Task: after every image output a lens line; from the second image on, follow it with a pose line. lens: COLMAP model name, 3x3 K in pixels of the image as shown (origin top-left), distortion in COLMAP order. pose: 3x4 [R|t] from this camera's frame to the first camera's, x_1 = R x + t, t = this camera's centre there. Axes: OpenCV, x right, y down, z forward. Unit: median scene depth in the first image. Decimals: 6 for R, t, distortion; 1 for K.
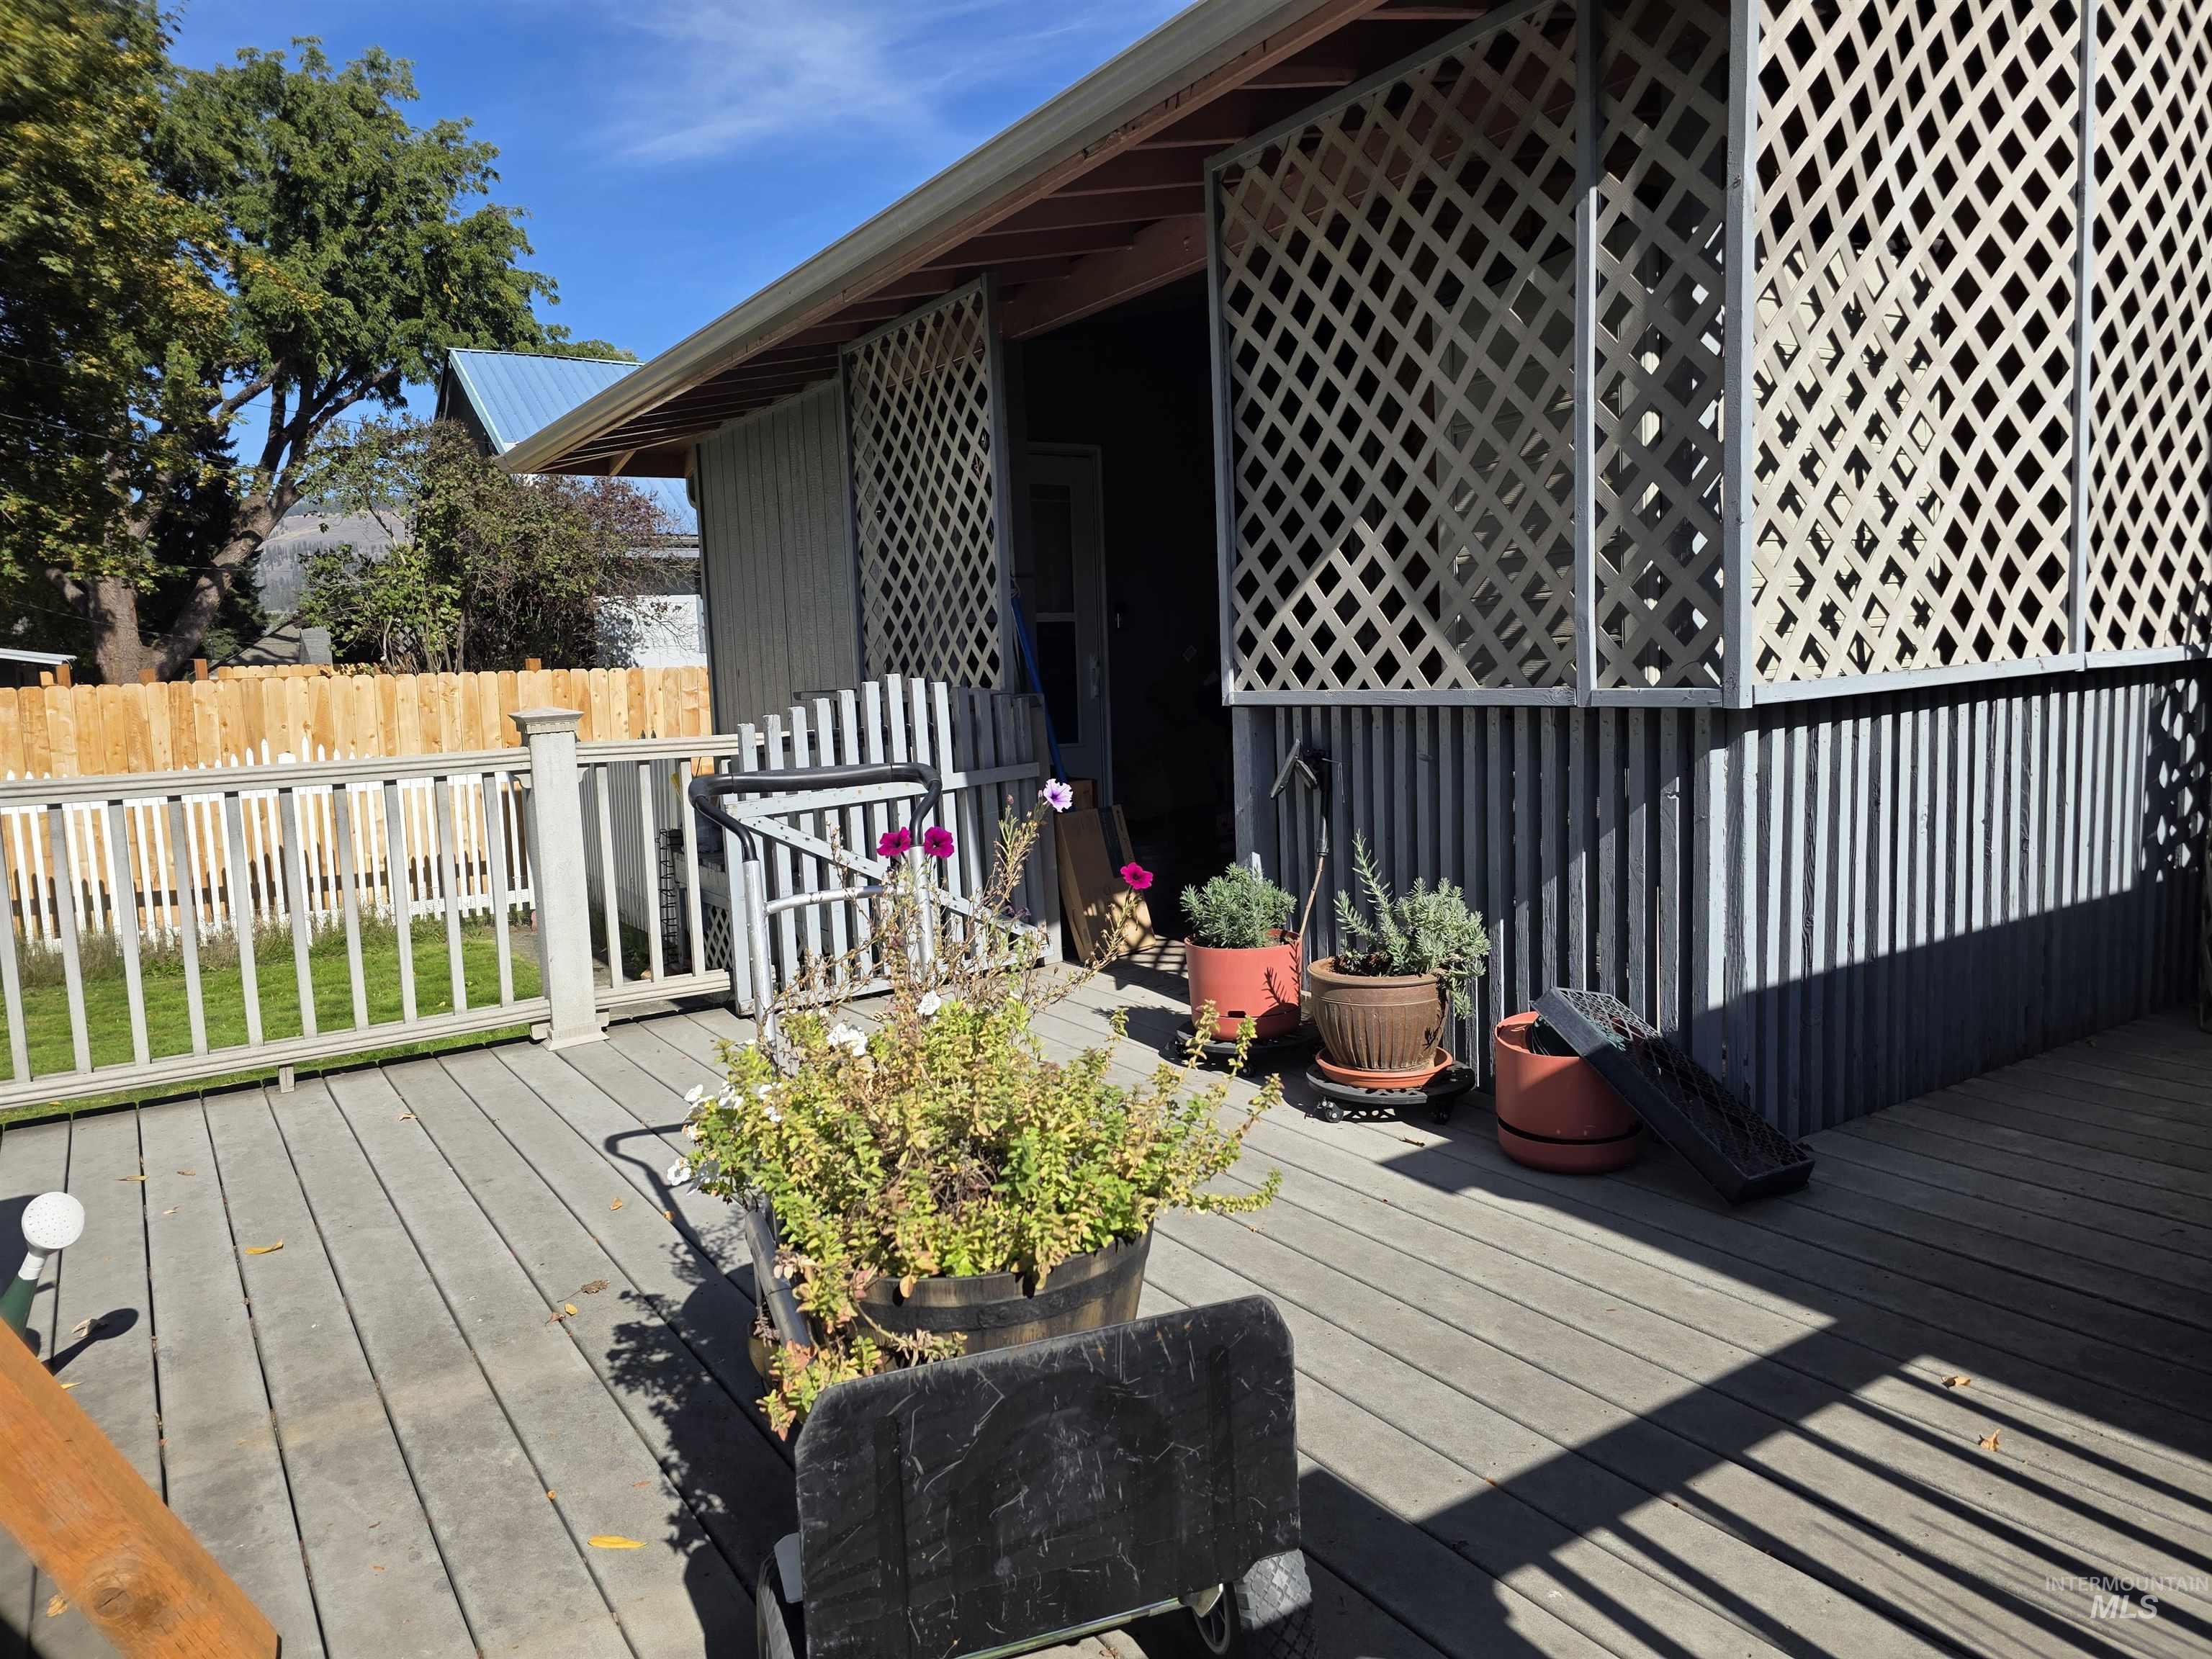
lens RADIAL K [[1504.7, 0, 1106.0], [0, 1504.7, 829.5], [0, 0, 1]] dist [0.076935, -0.084095]
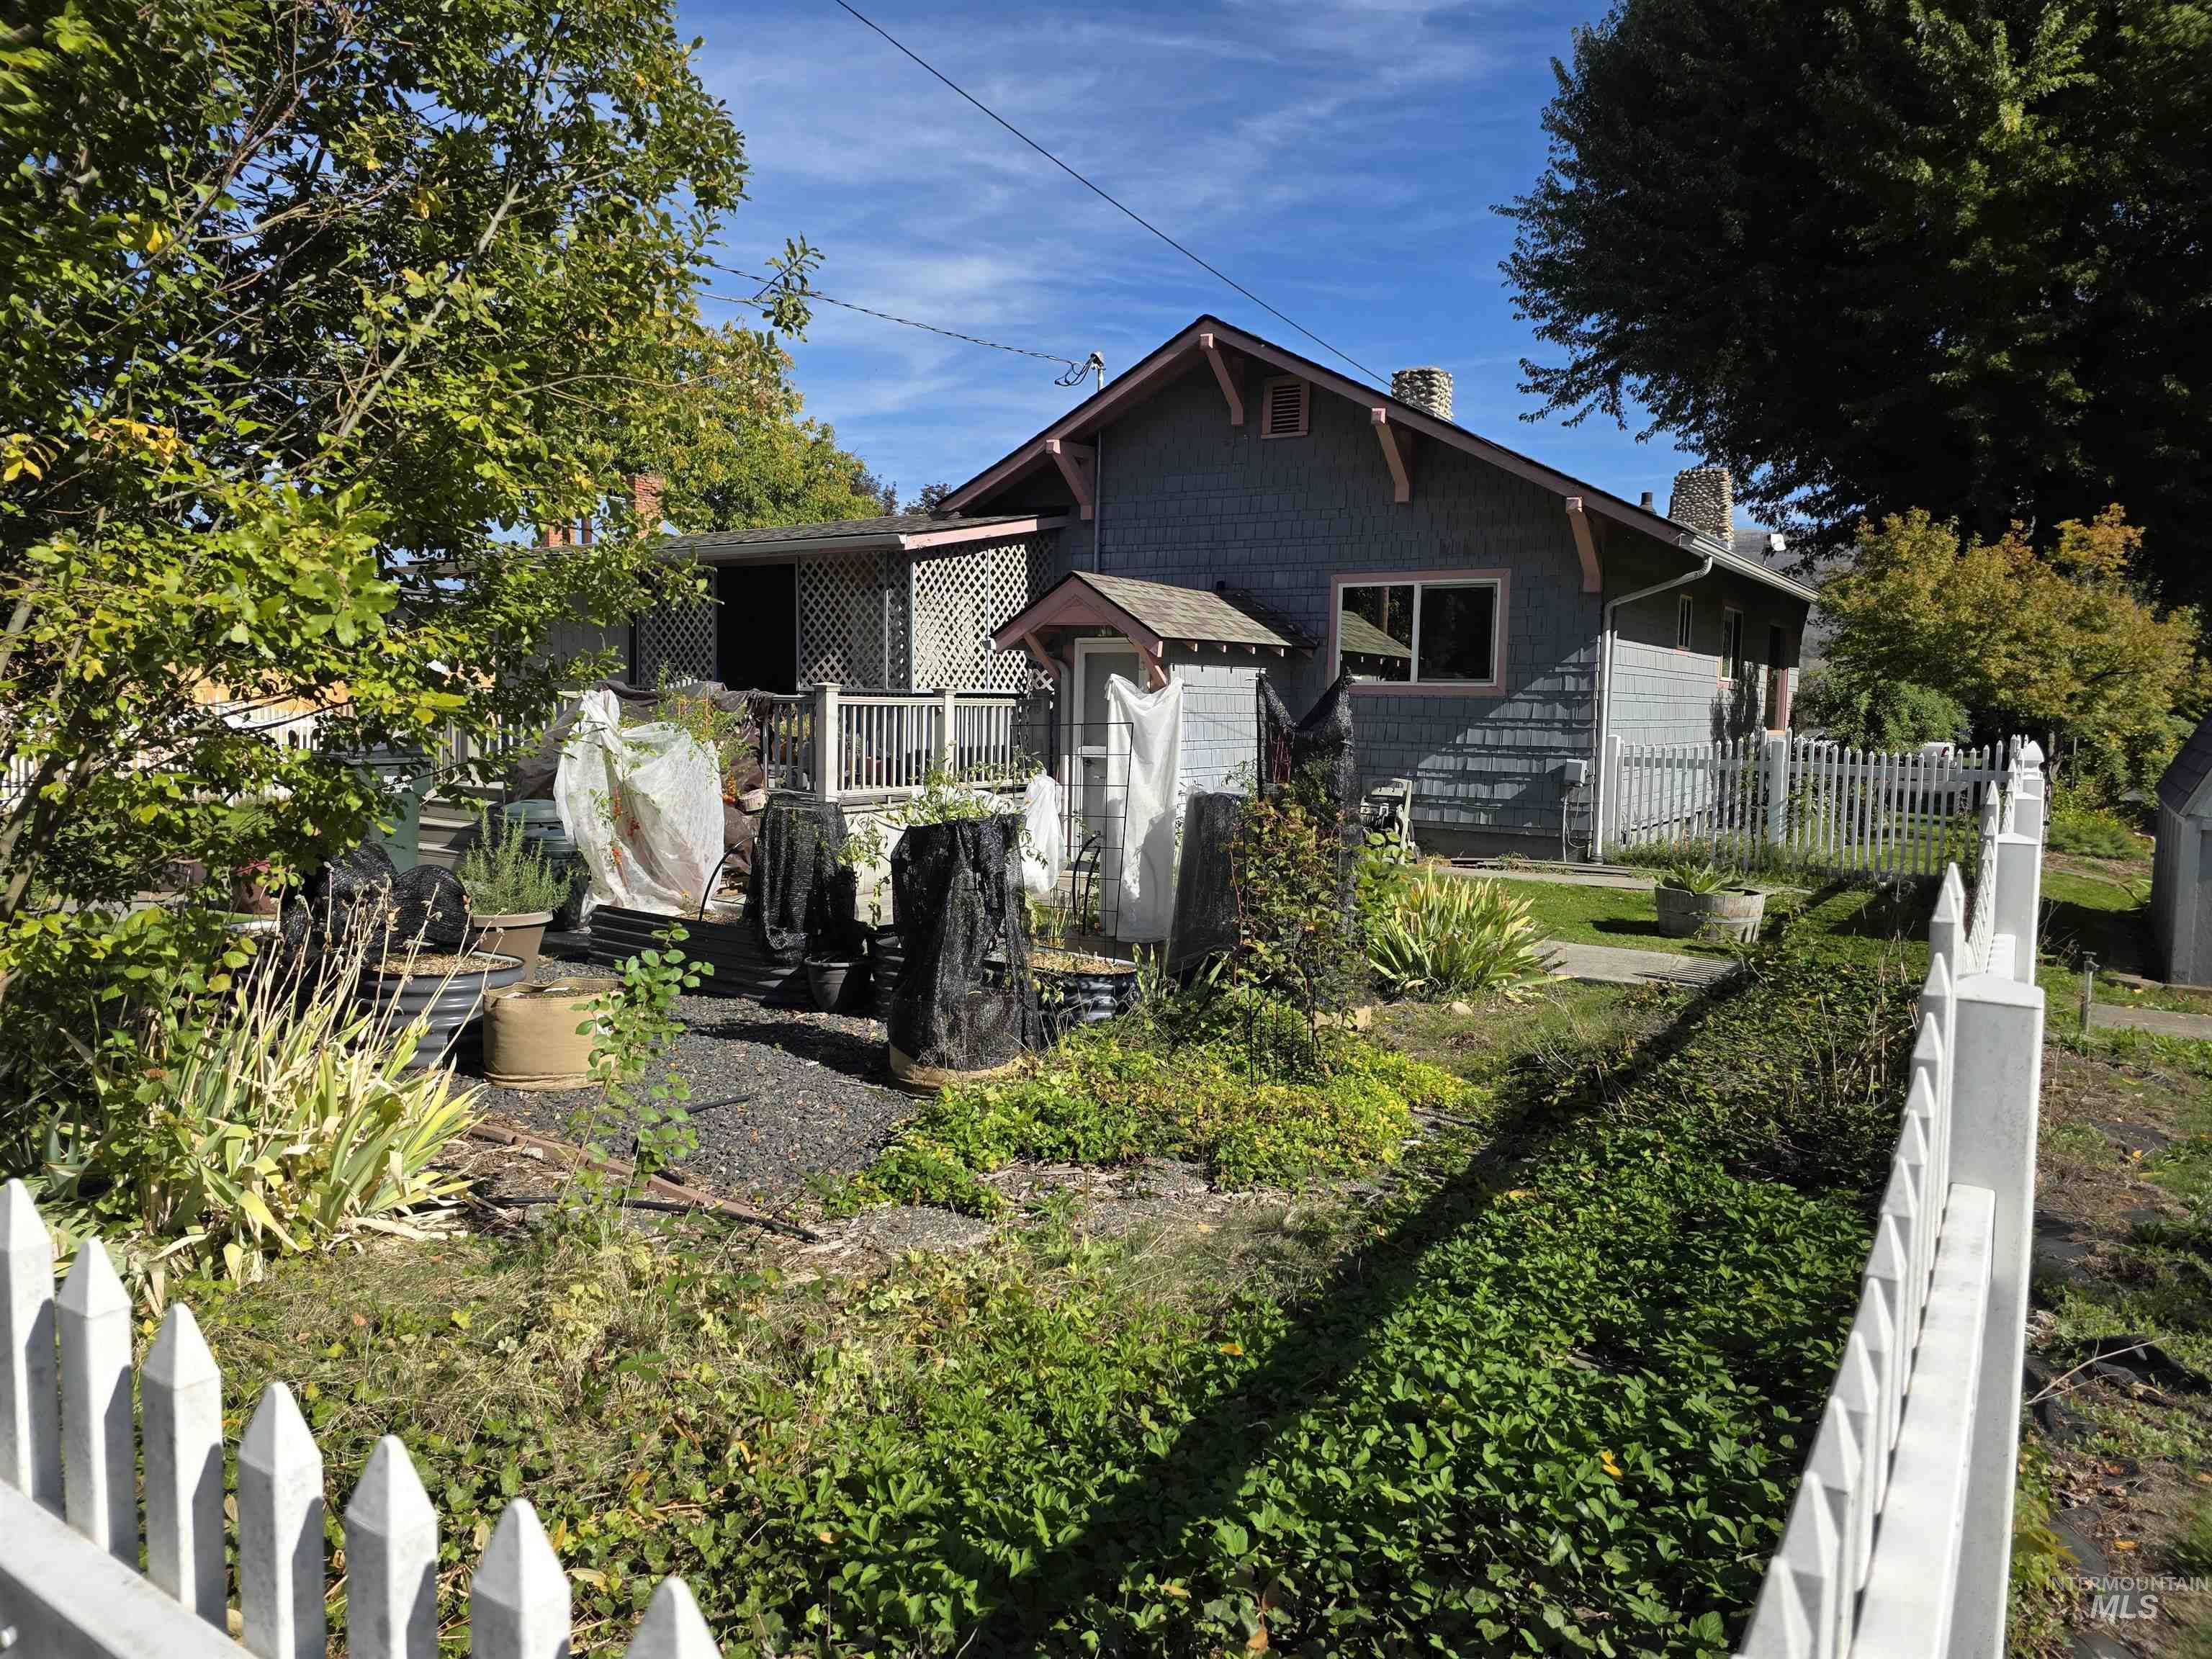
lens RADIAL K [[1504.7, 0, 1106.0], [0, 1504.7, 829.5], [0, 0, 1]] dist [0.076935, -0.084095]
pose [[0.907707, 0.012318, 0.419424, -0.928931], [-0.002199, 0.999695, -0.024601, 0.413497], [-0.419599, 0.021408, 0.907457, -3.198742]]
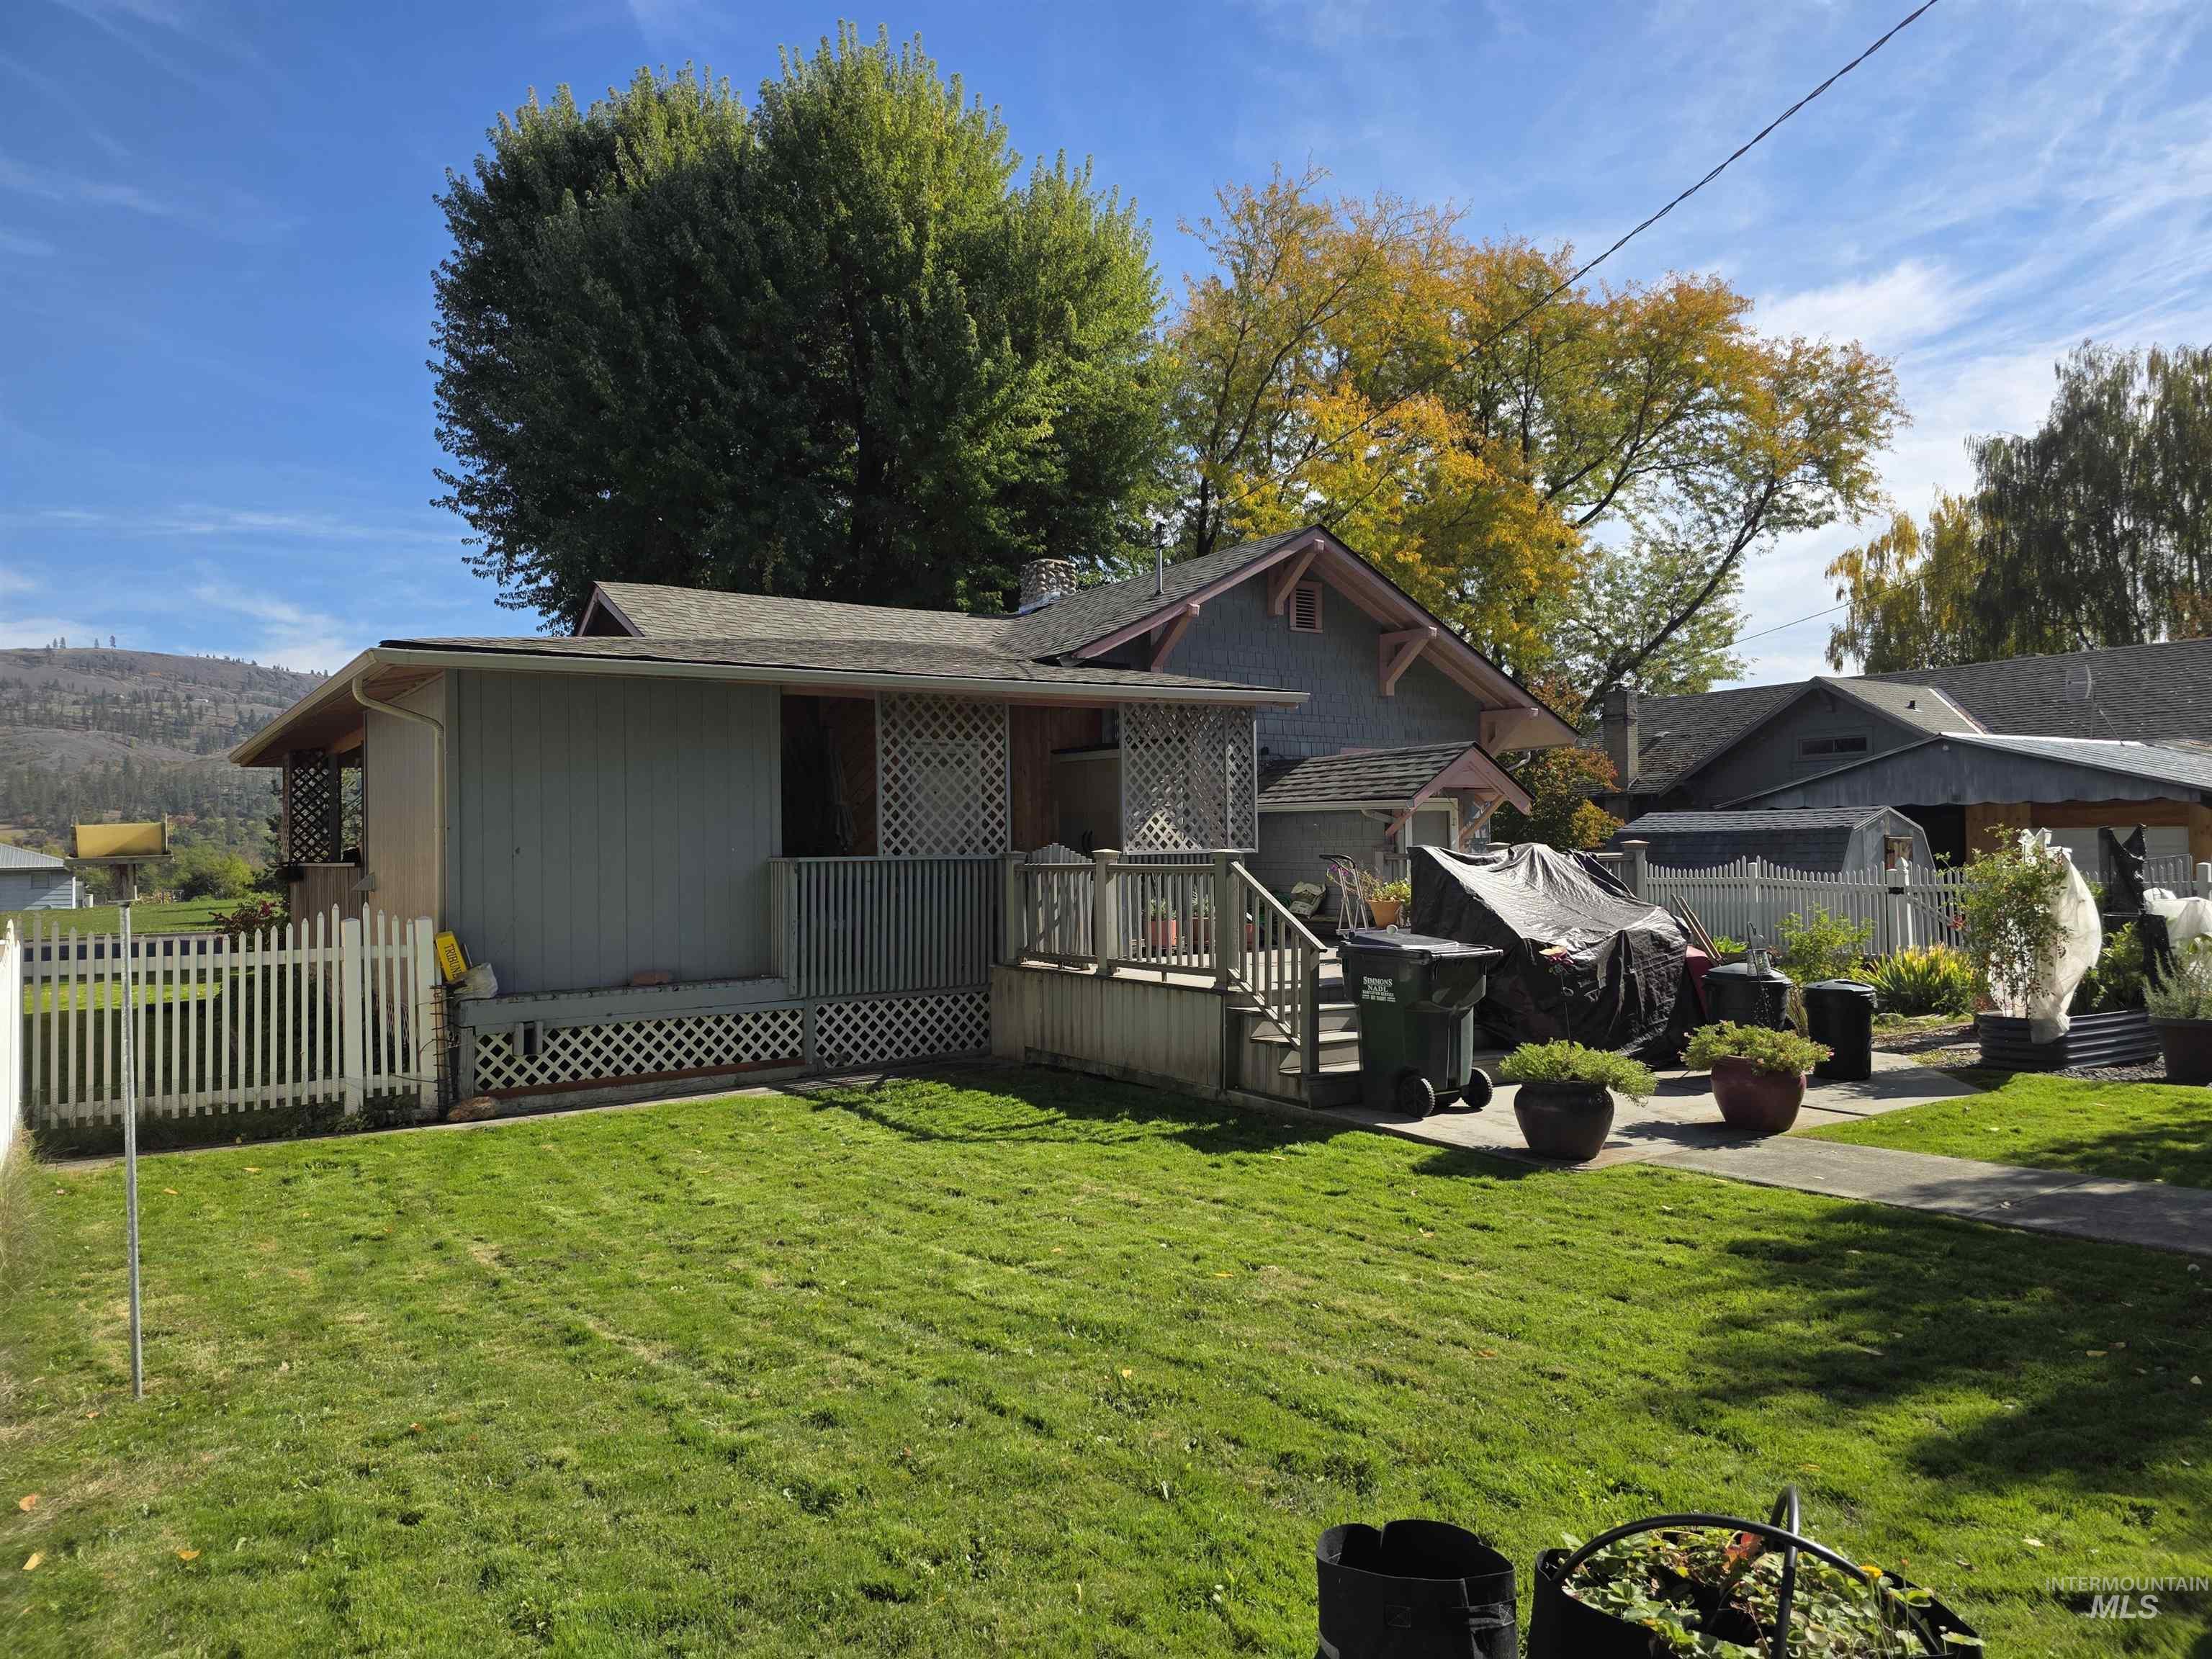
lens RADIAL K [[1504.7, 0, 1106.0], [0, 1504.7, 829.5], [0, 0, 1]] dist [0.076935, -0.084095]
pose [[-0.034706, 0.055102, 0.997877, -3.639959], [0.130967, 0.990119, -0.050118, 0.022750], [-0.990779, 0.128950, -0.041579, 1.336062]]
